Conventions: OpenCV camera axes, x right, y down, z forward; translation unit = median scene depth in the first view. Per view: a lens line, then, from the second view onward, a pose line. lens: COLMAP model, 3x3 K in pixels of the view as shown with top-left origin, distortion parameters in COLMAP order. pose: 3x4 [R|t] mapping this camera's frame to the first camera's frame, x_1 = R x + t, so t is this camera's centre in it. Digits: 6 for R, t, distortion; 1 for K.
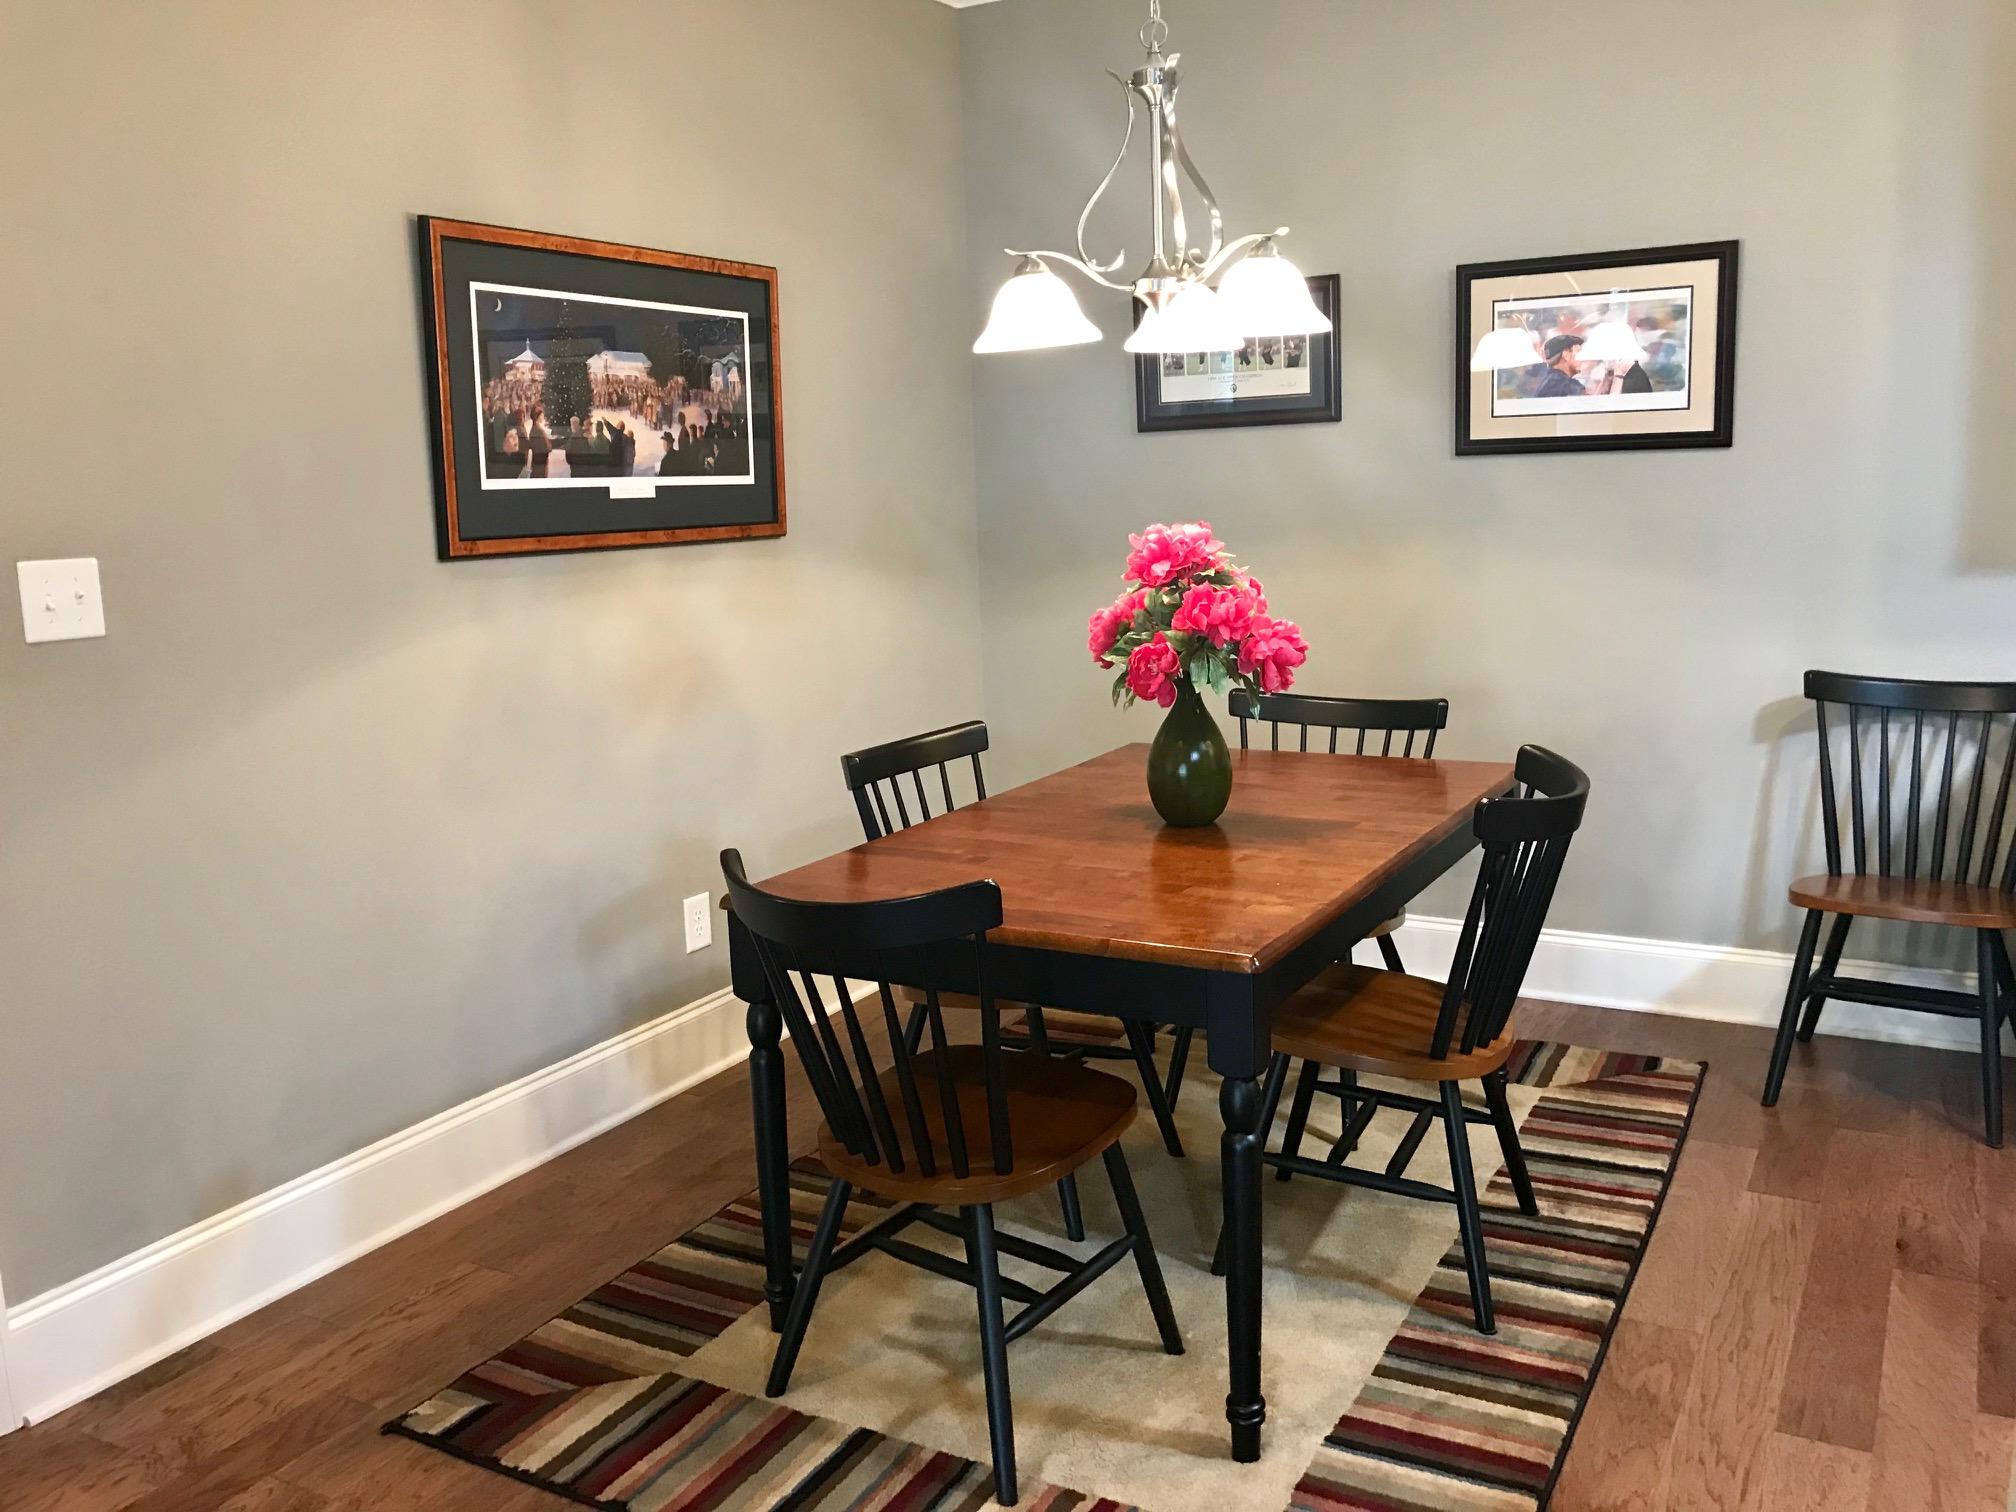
lens RADIAL K [[1673.1, 0, 984.1], [0, 1673.1, 726.5], [0, 0, 1]] dist [0.019030, -0.010857]
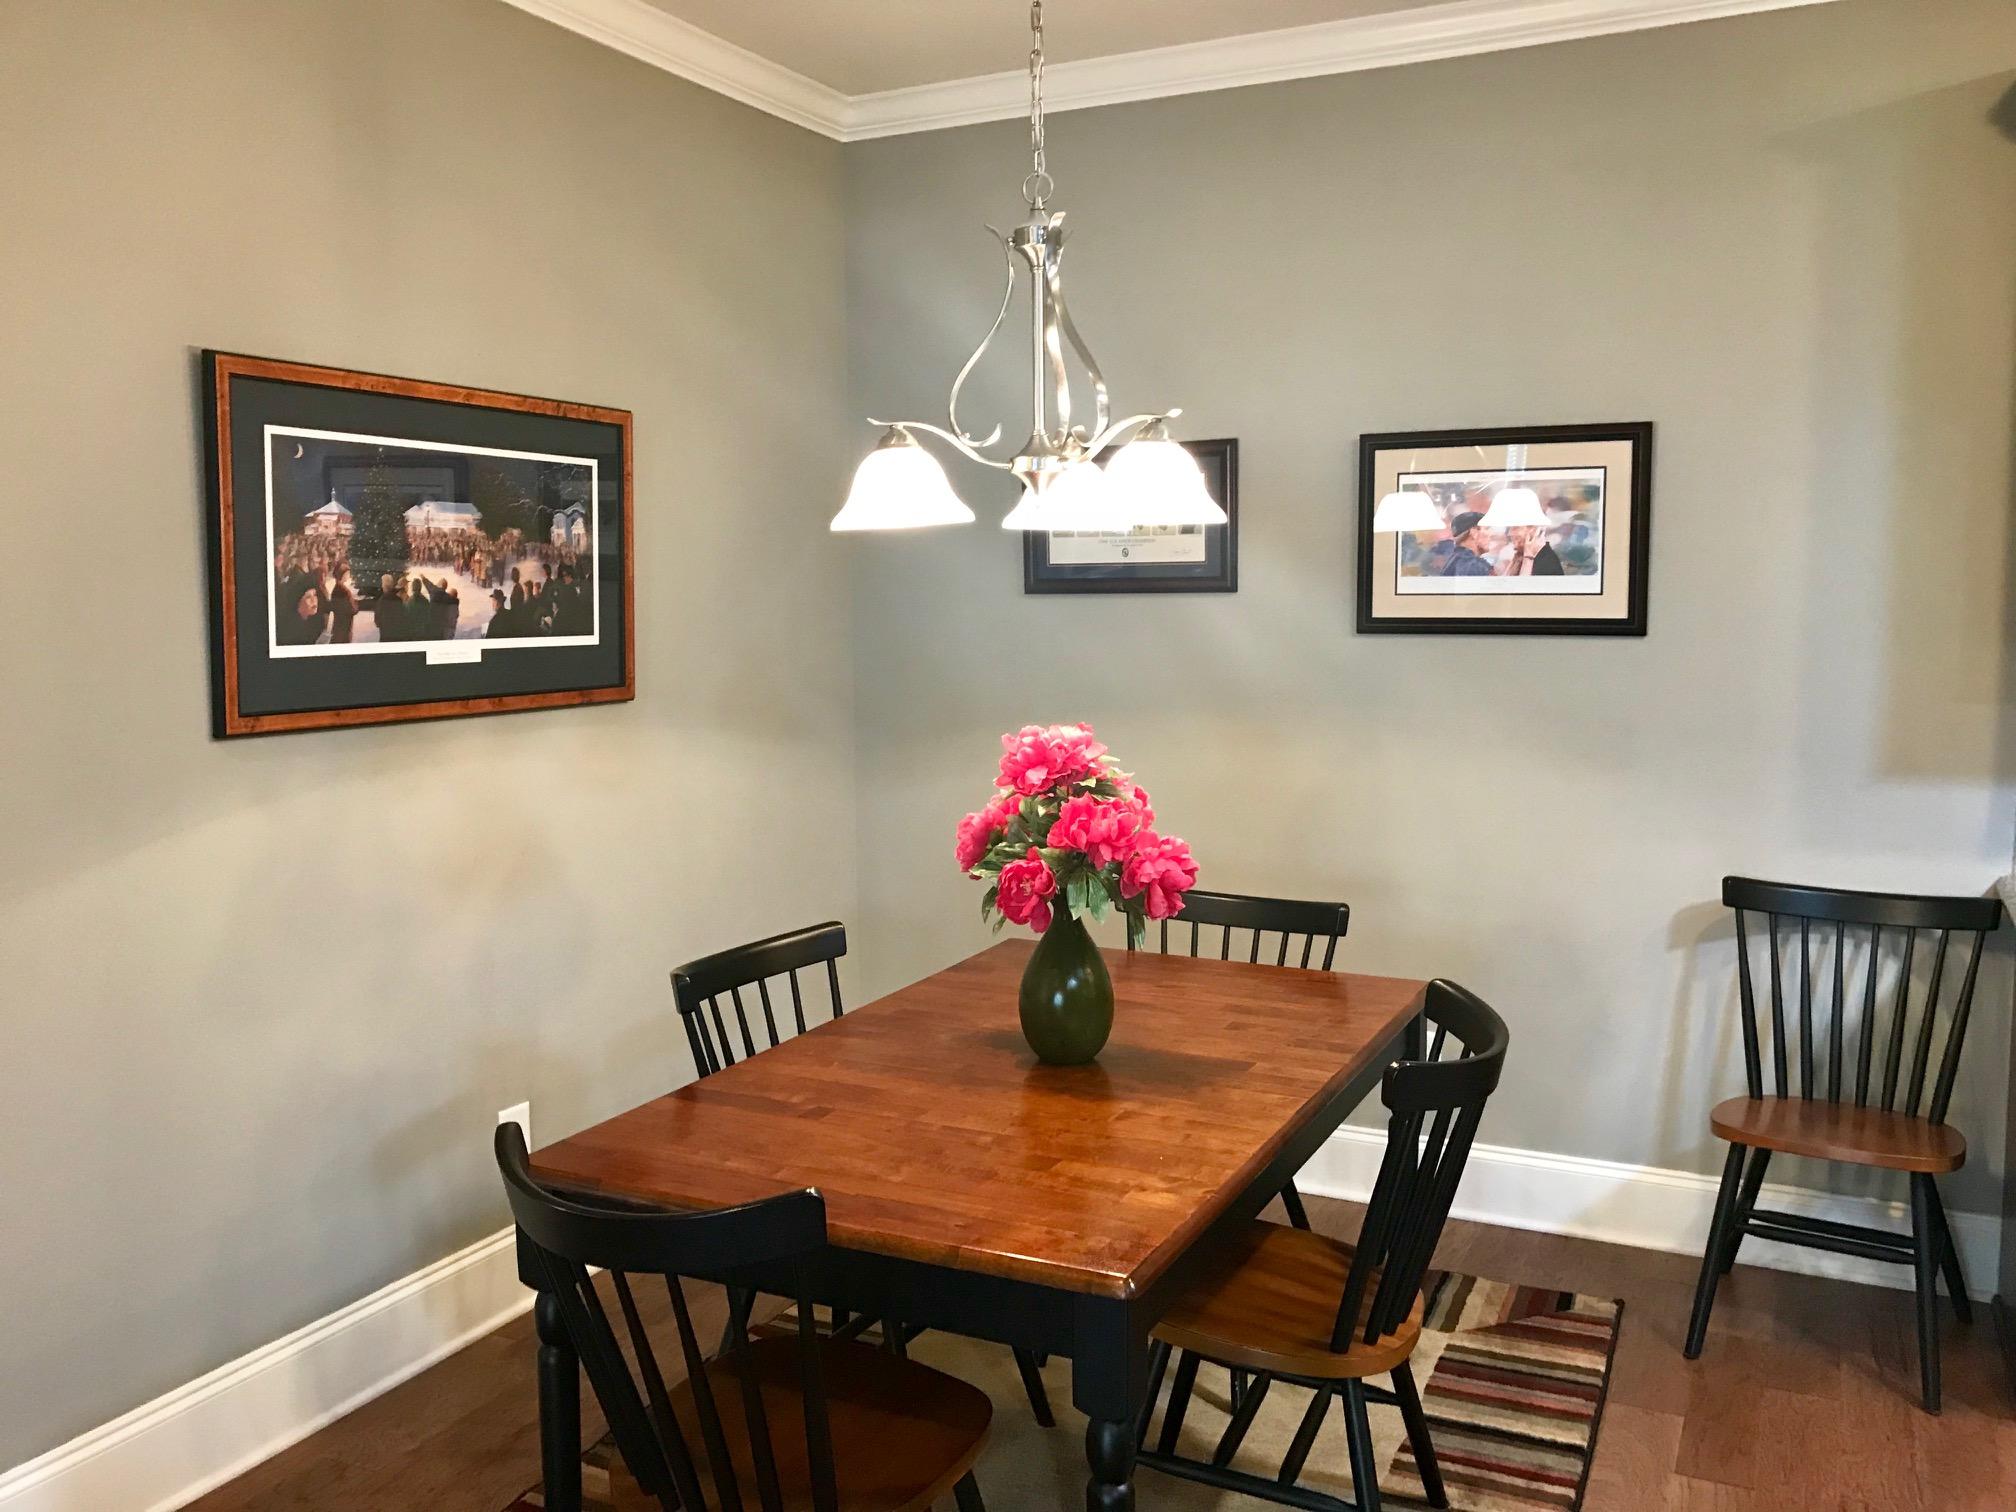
lens RADIAL K [[1673.1, 0, 991.2], [0, 1673.1, 741.3], [0, 0, 1]] dist [0.019030, -0.010857]
pose [[0.997654, 0.023360, 0.064355, 0.020098], [-0.019698, 0.998182, -0.056958, -0.051462], [-0.065569, 0.055557, 0.996300, 0.095964]]
